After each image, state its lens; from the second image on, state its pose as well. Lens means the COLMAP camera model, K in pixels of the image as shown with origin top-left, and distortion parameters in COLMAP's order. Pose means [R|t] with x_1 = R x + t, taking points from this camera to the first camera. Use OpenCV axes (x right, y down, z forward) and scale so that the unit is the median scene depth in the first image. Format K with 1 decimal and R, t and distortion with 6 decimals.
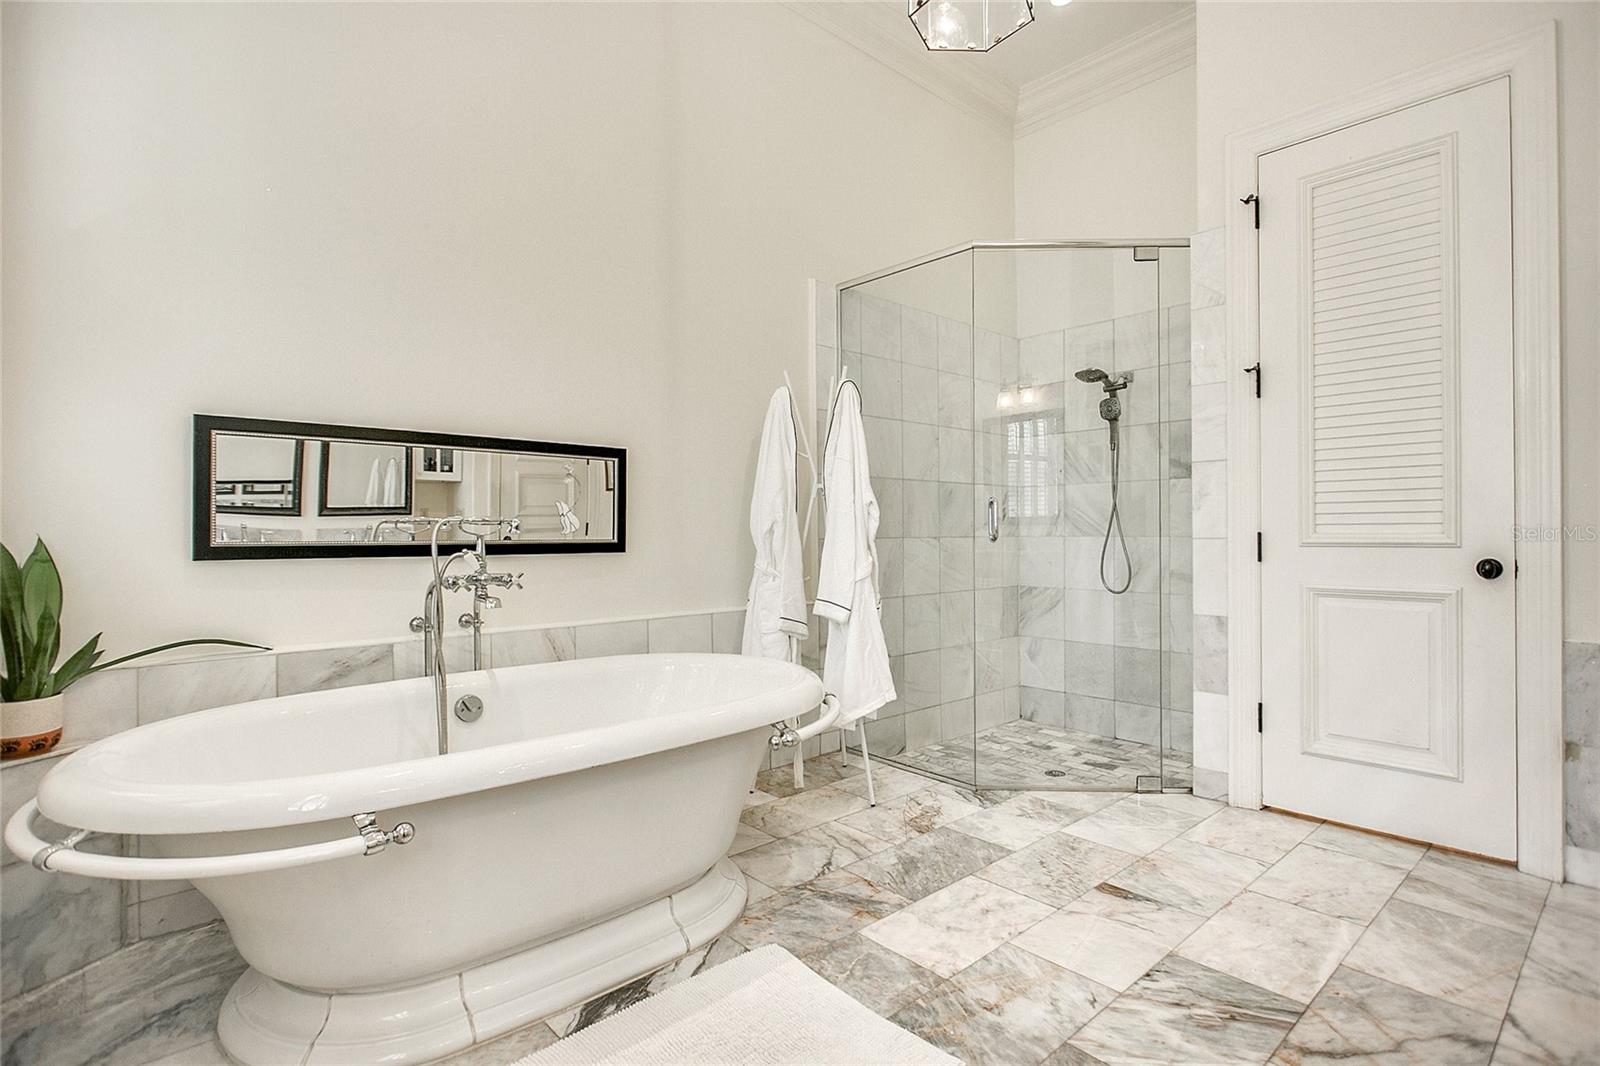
lens RADIAL K [[803.9, 0, 815.2], [0, 803.9, 527.6], [0, 0, 1]] dist [-0.015558, 0.001827]
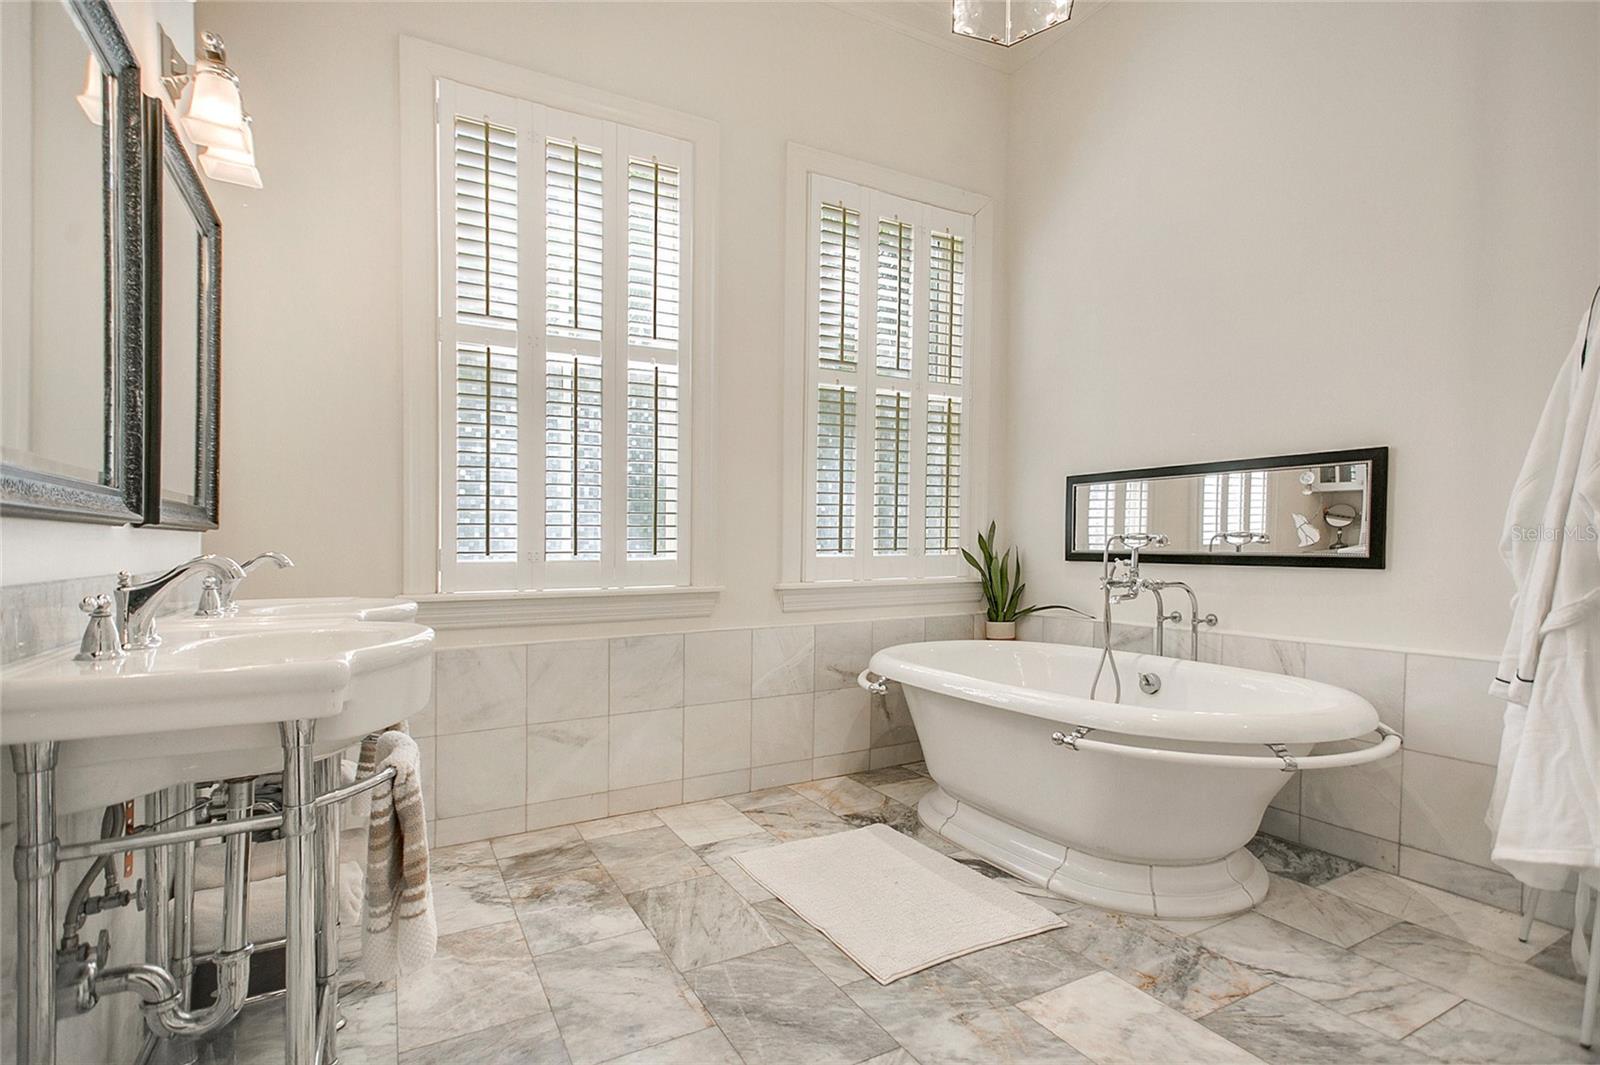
lens RADIAL K [[803.9, 0, 815.7], [0, 803.9, 541.8], [0, 0, 1]] dist [-0.015558, 0.001827]
pose [[-0.249172, 0.002366, -0.968456, 0.959375], [0.005635, 0.999984, 0.000993, -0.003442], [0.968443, -0.005209, -0.249181, 0.828629]]
